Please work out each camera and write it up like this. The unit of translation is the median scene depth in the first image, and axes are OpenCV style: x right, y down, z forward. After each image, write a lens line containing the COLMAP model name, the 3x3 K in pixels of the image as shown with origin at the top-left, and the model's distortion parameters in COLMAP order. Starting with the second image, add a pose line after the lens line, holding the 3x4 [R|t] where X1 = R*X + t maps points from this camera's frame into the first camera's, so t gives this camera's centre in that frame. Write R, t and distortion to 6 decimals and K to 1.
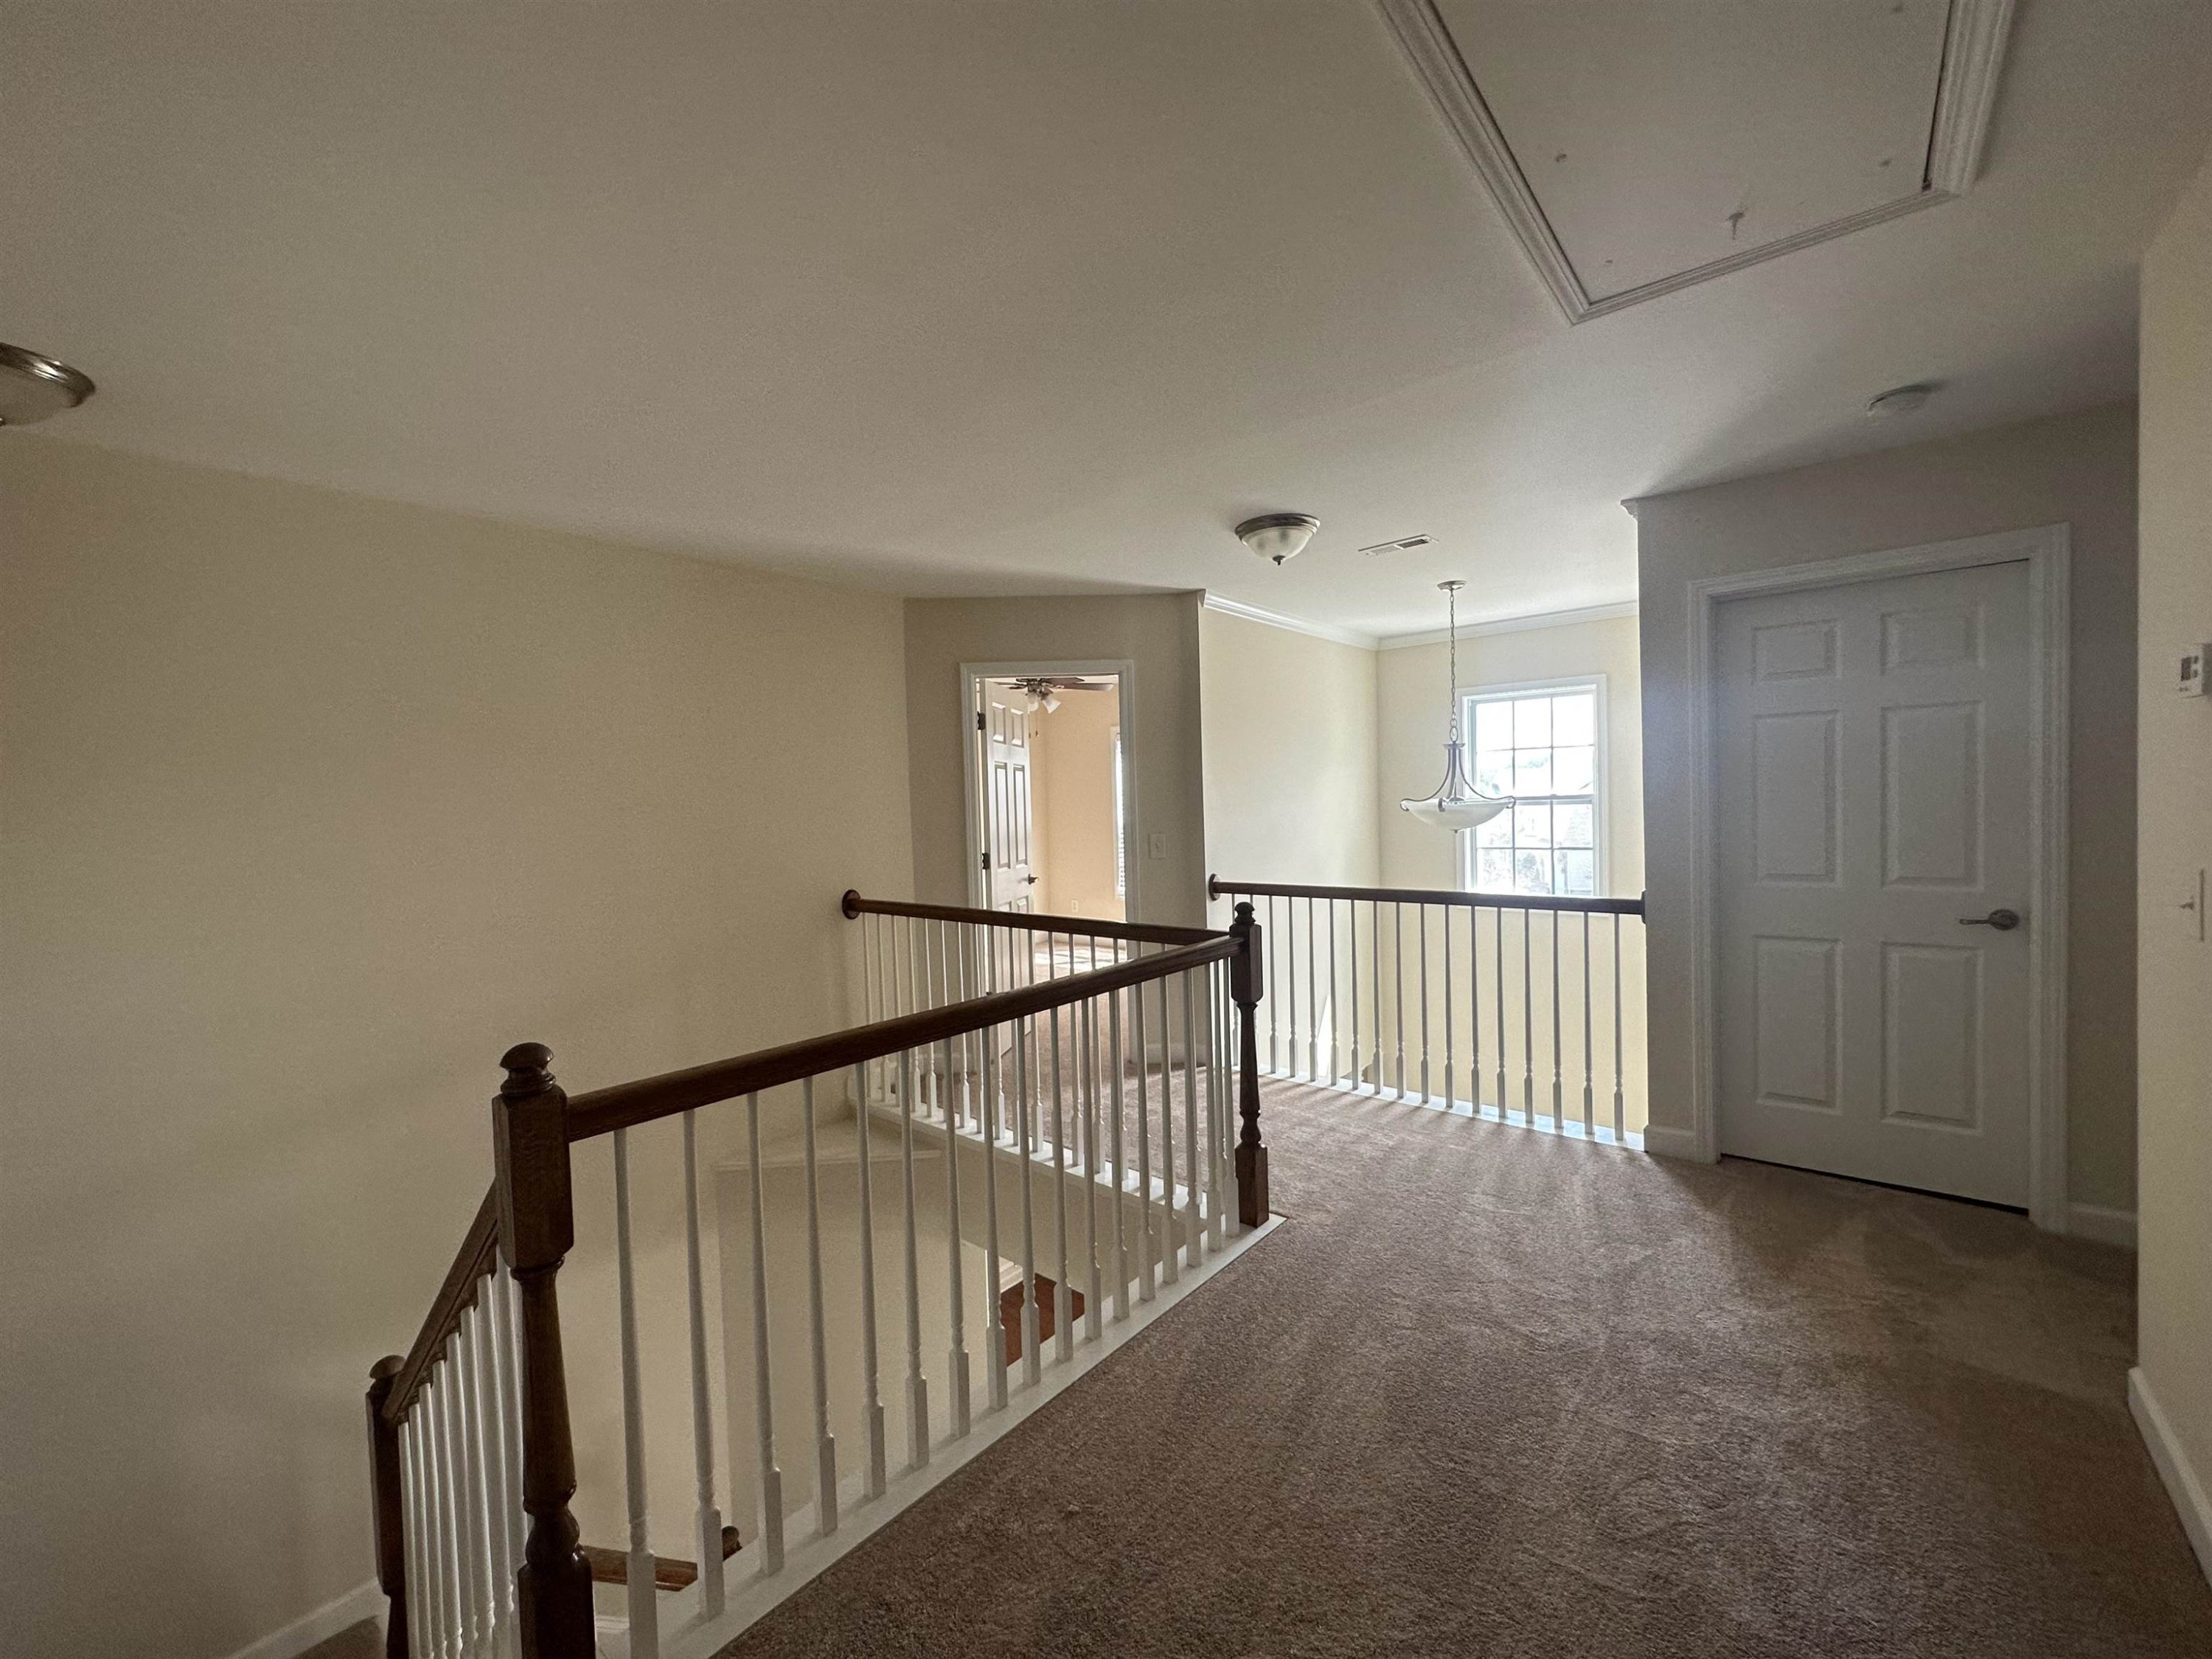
lens RADIAL K [[885.2, 0, 1107.7], [0, 885.2, 828.2], [0, 0, 1]] dist [-0.002944, 0.000640]
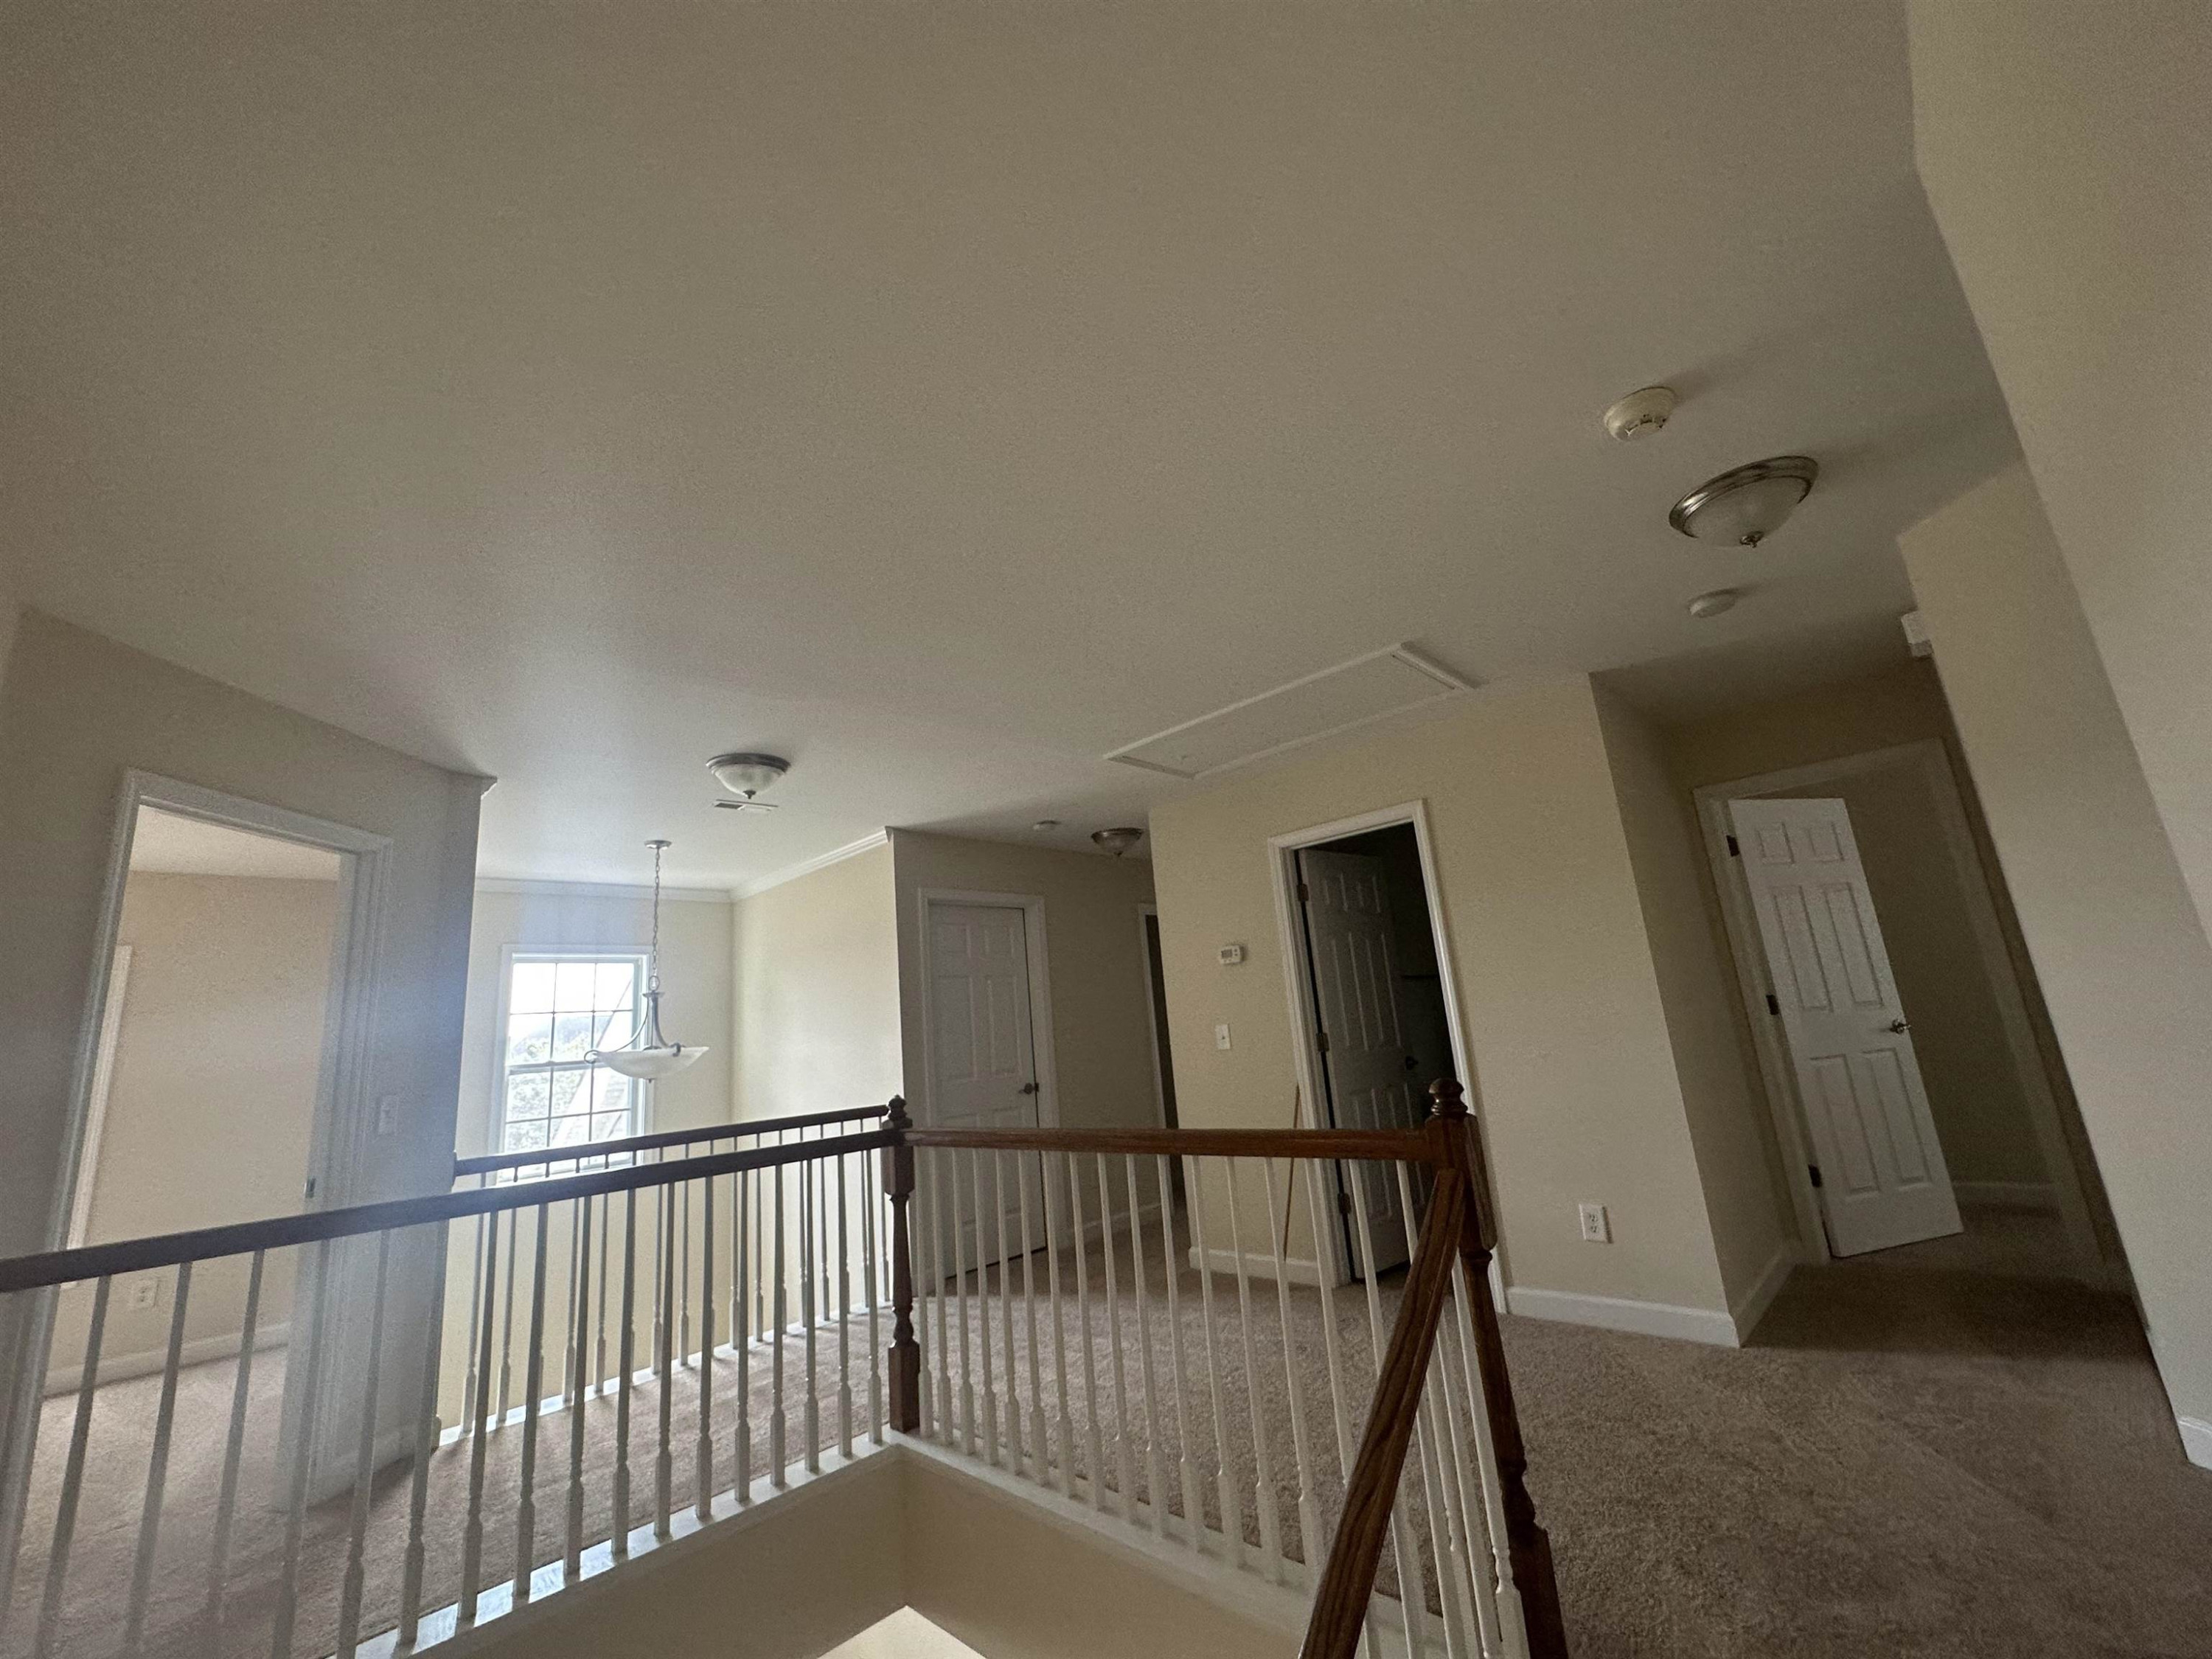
lens RADIAL K [[885.2, 0, 1107.7], [0, 885.2, 828.2], [0, 0, 1]] dist [-0.002944, 0.000640]
pose [[0.085451, 0.249933, 0.964485, -0.808150], [0.112910, 0.959361, -0.258609, 0.062126], [-0.989924, 0.130998, 0.053758, 0.532778]]
